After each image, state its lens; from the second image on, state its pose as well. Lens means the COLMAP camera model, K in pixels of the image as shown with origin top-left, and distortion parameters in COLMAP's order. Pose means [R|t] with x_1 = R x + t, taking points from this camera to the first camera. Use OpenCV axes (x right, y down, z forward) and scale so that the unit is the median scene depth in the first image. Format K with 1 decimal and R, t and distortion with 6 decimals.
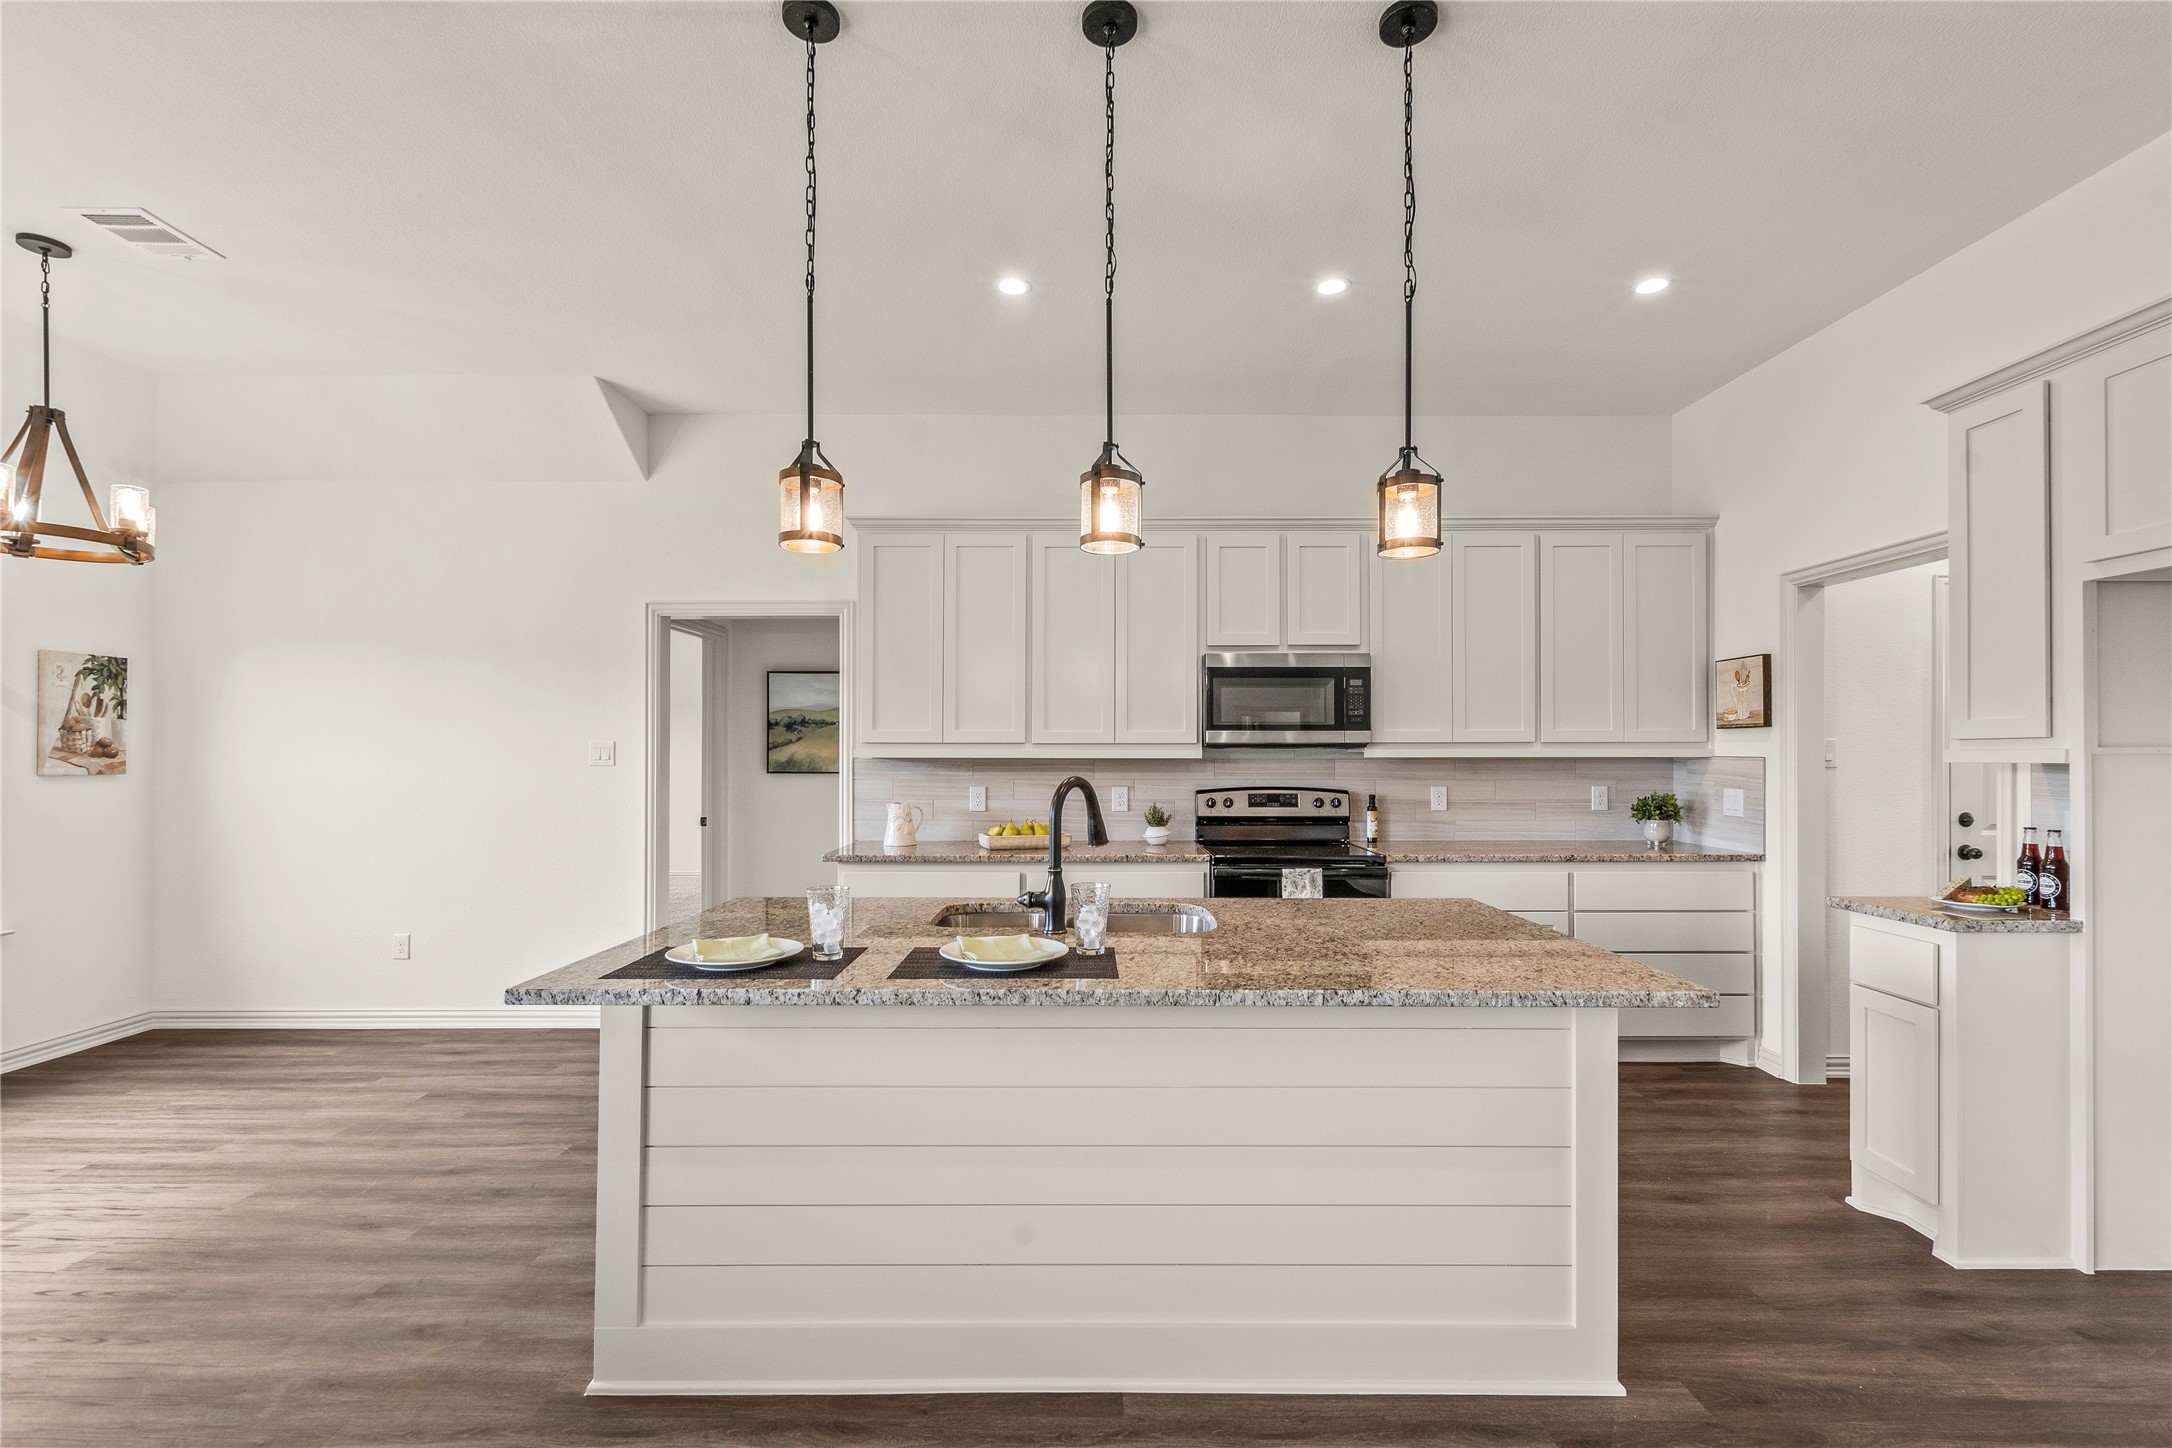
lens RADIAL K [[950.5, 0, 1092.2], [0, 950.5, 744.9], [0, 0, 1]] dist [0.009312, -0.003435]
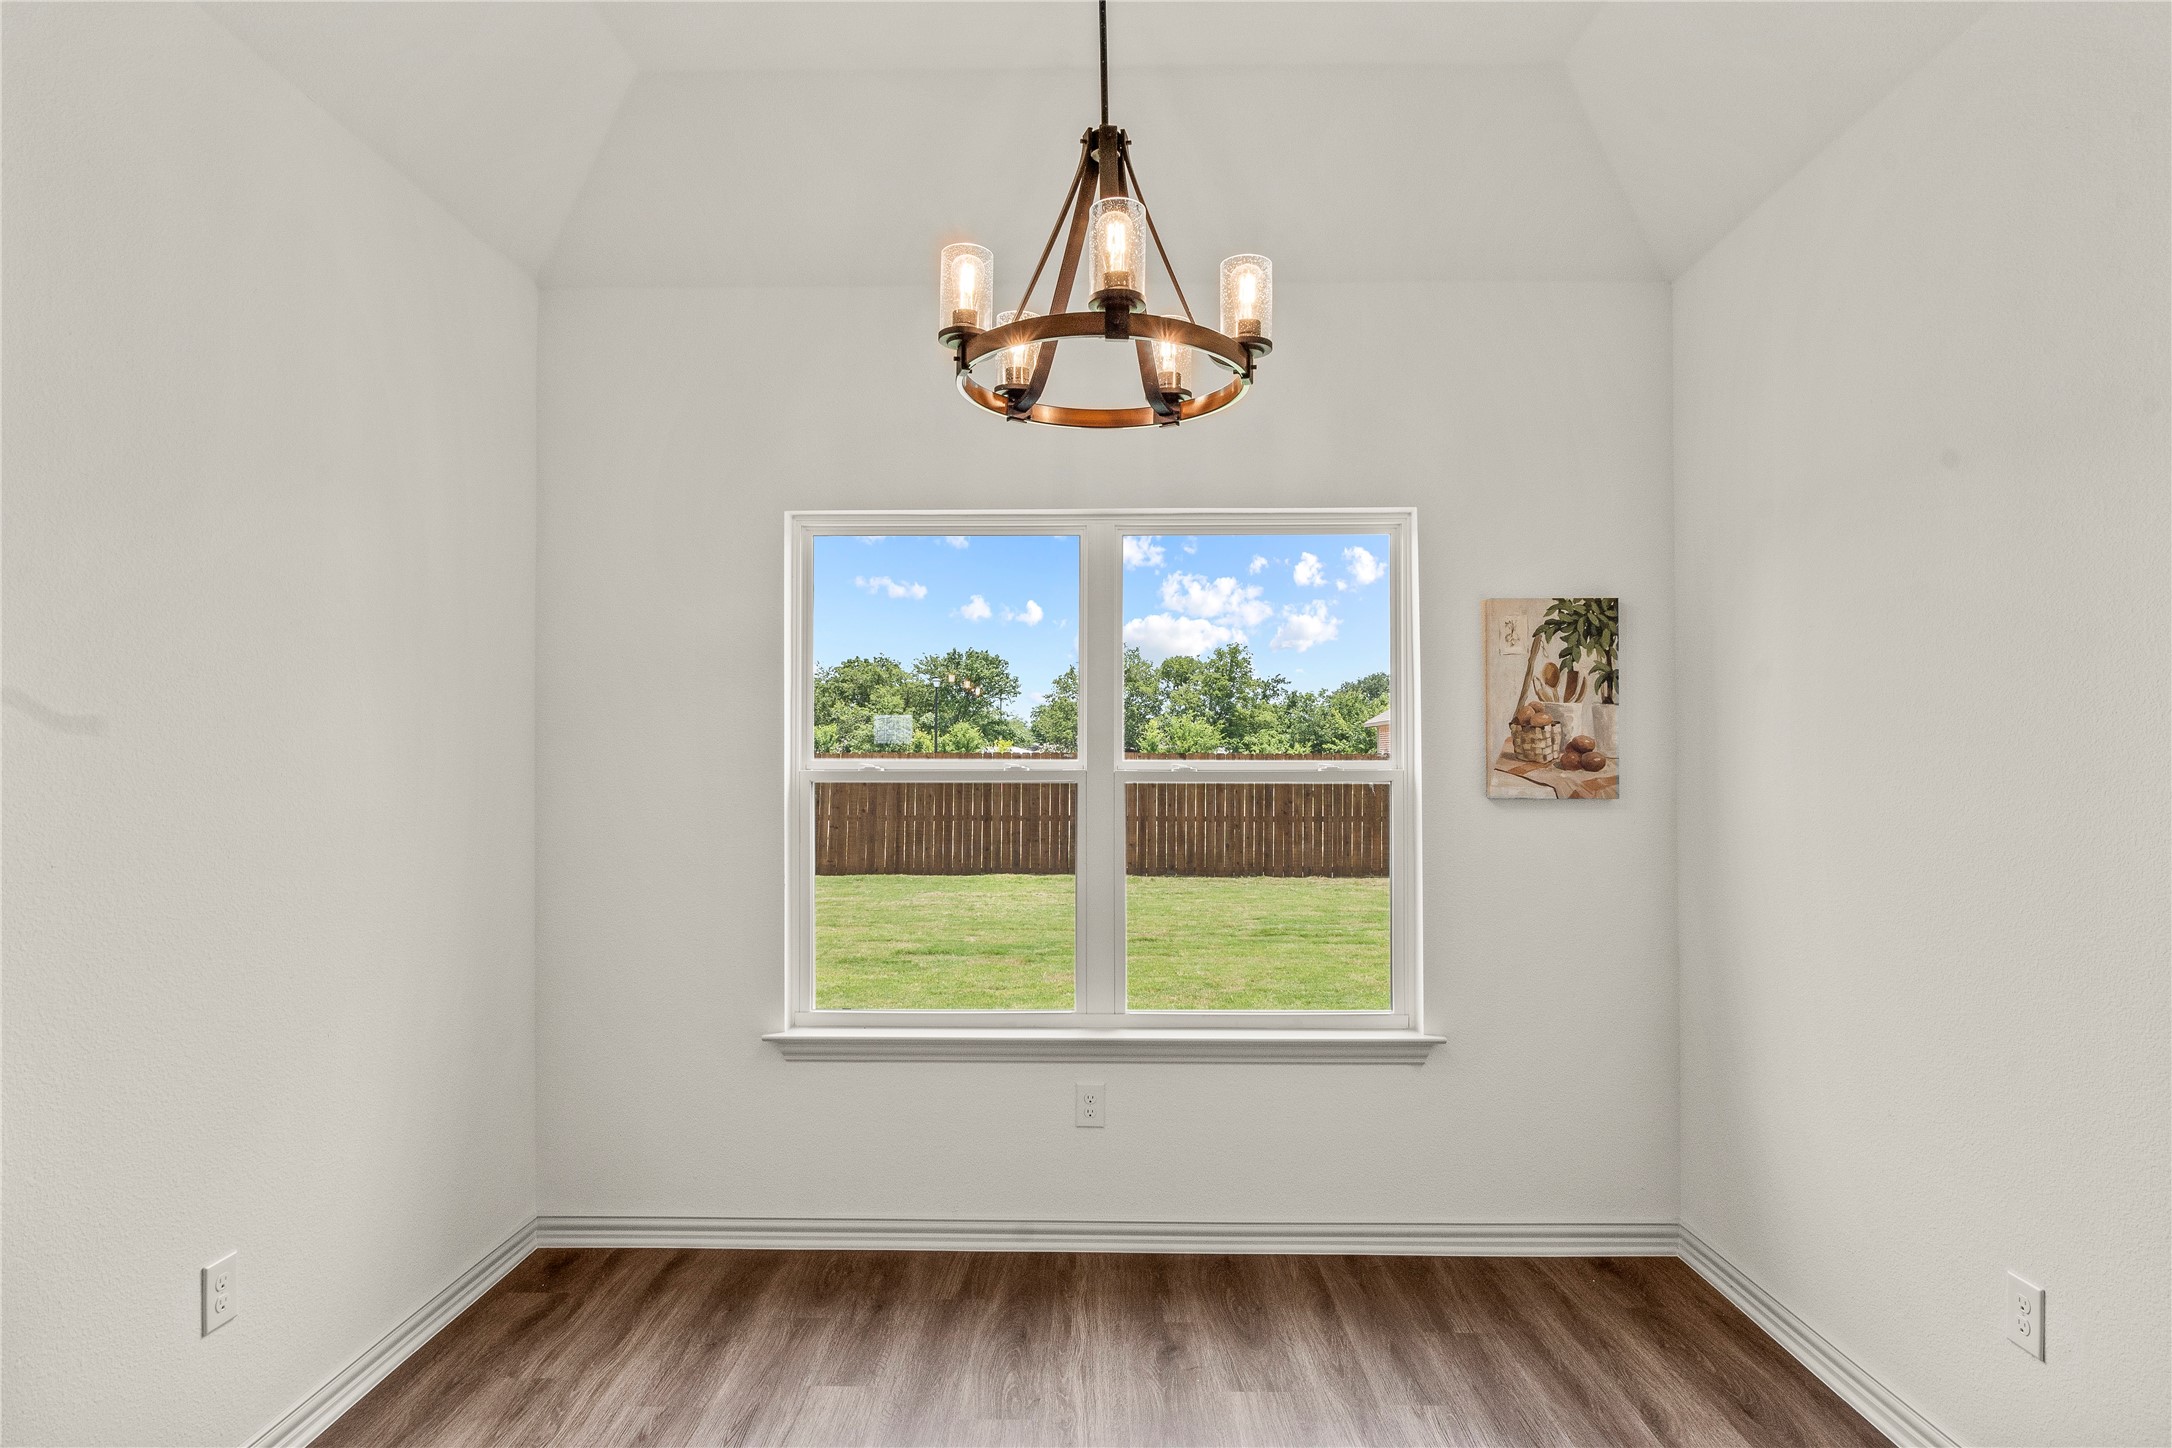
lens RADIAL K [[1185.5, 0, 1085.6], [0, 1185.5, 748.5], [0, 0, 1]] dist [0.004393, -0.004644]
pose [[-0.011522, -0.010241, -0.999881, -0.295998], [0.010270, 0.999894, -0.010359, 0.004165], [0.999881, -0.010388, -0.011415, 0.699294]]
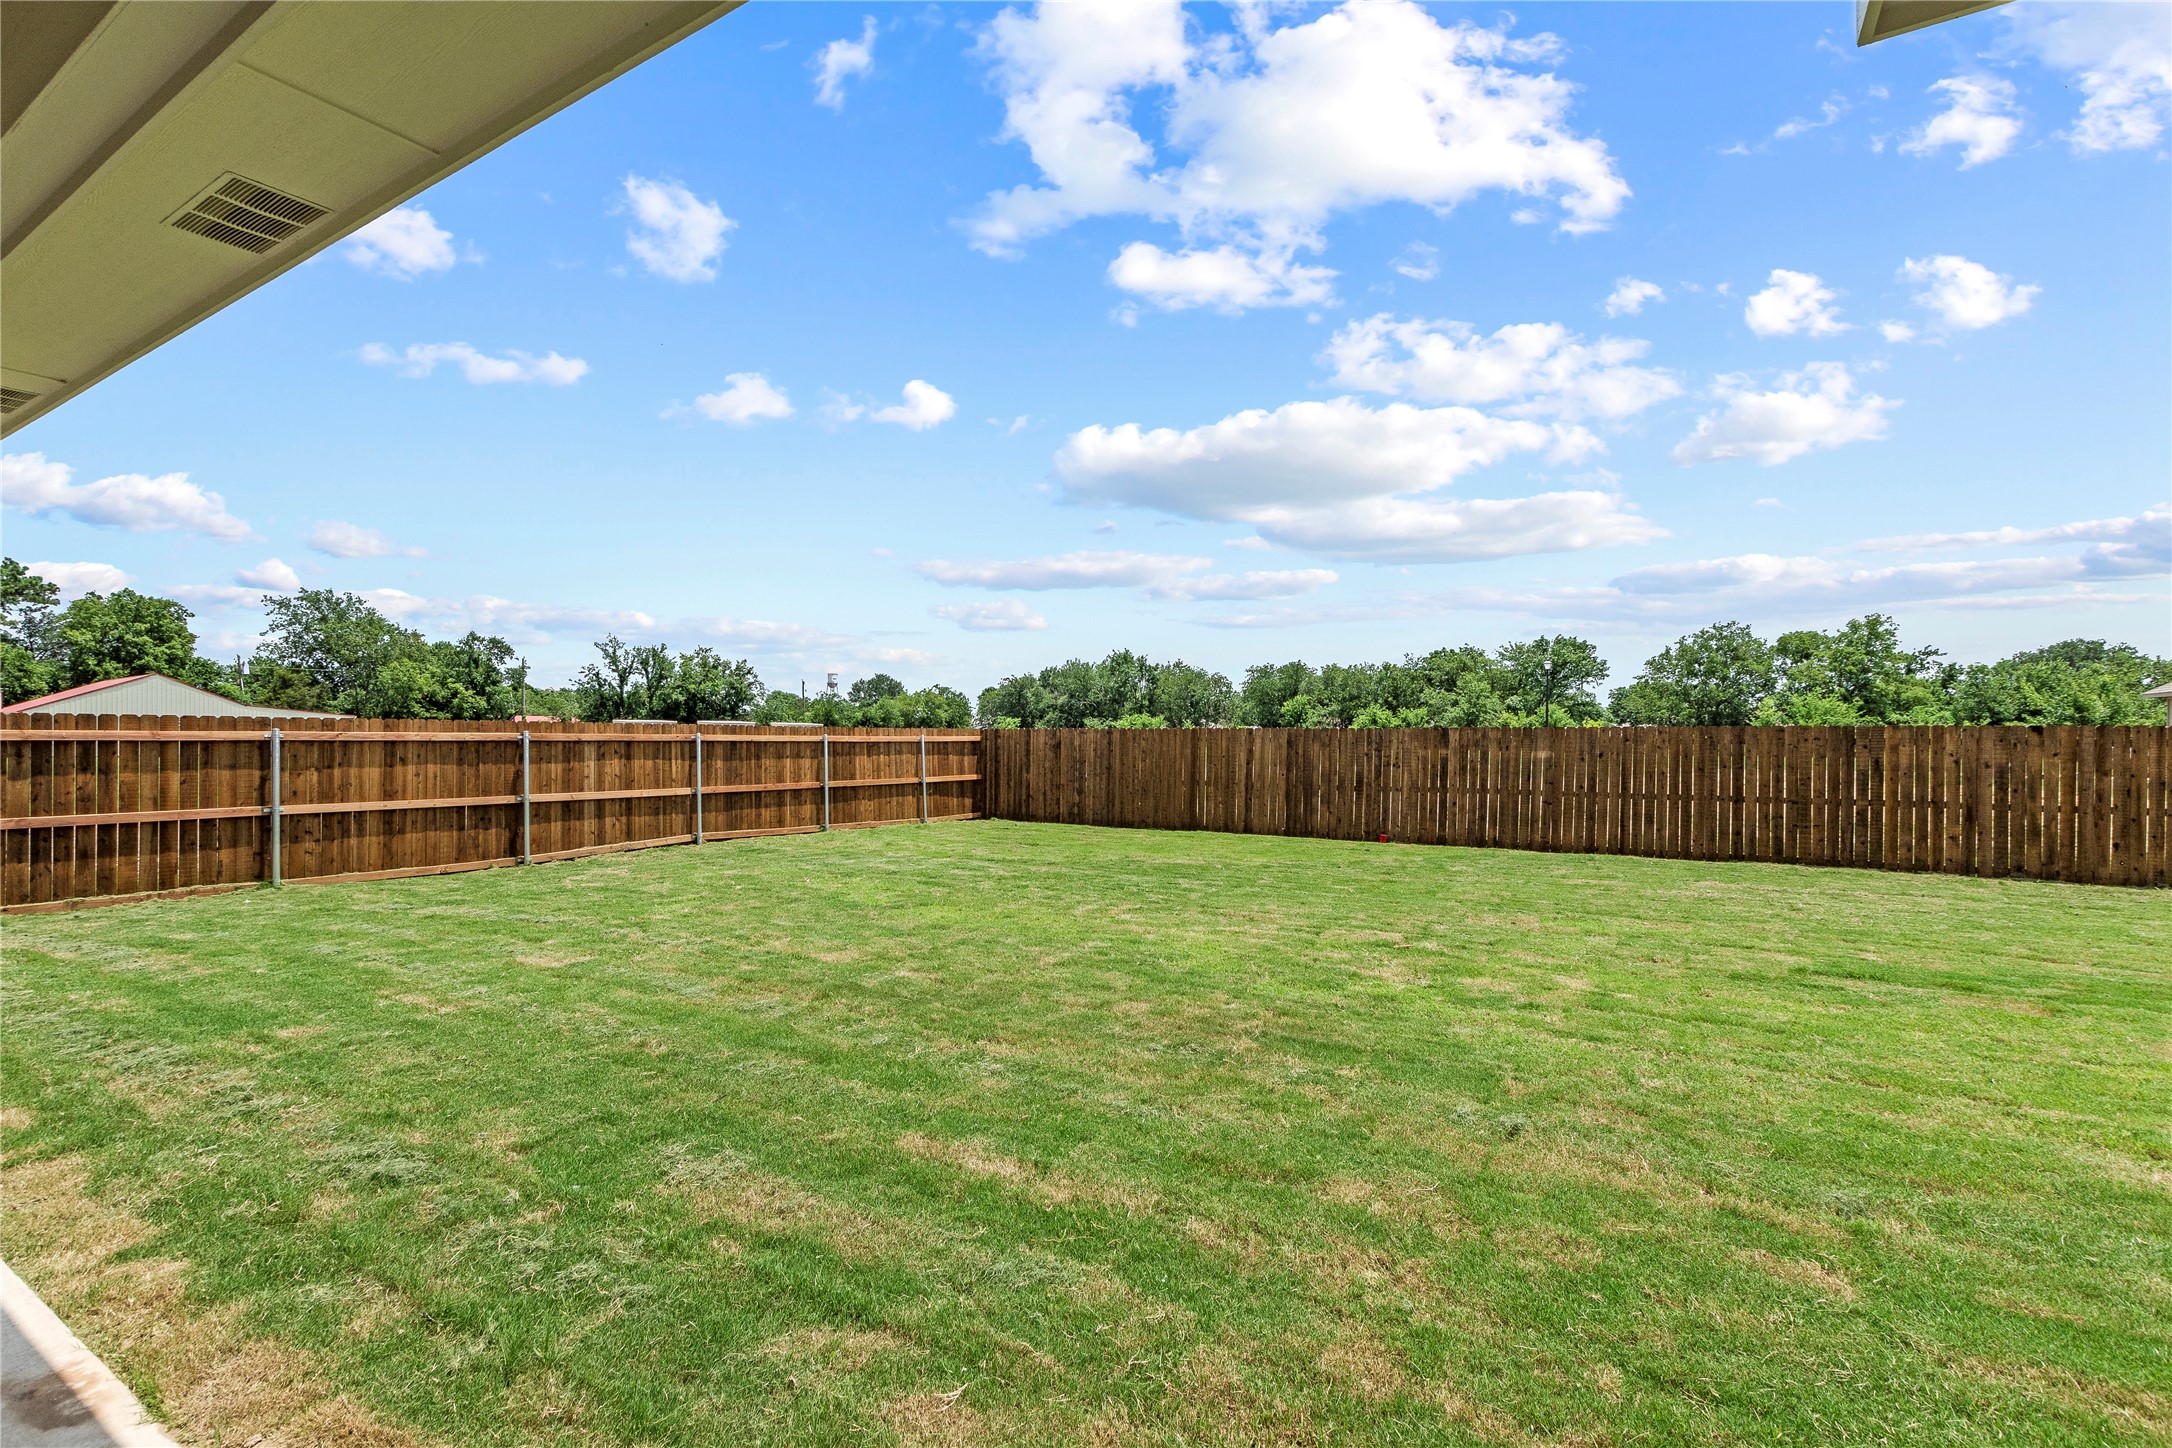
lens RADIAL K [[981.2, 0, 1071.9], [0, 981.2, 743.2], [0, 0, 1]] dist [0.003892, 0.000315]
pose [[-0.522922, 0.002277, -0.852377, -0.692151], [0.006378, 0.999979, -0.001242, 0.015219], [0.852357, -0.006086, -0.522926, 0.163771]]
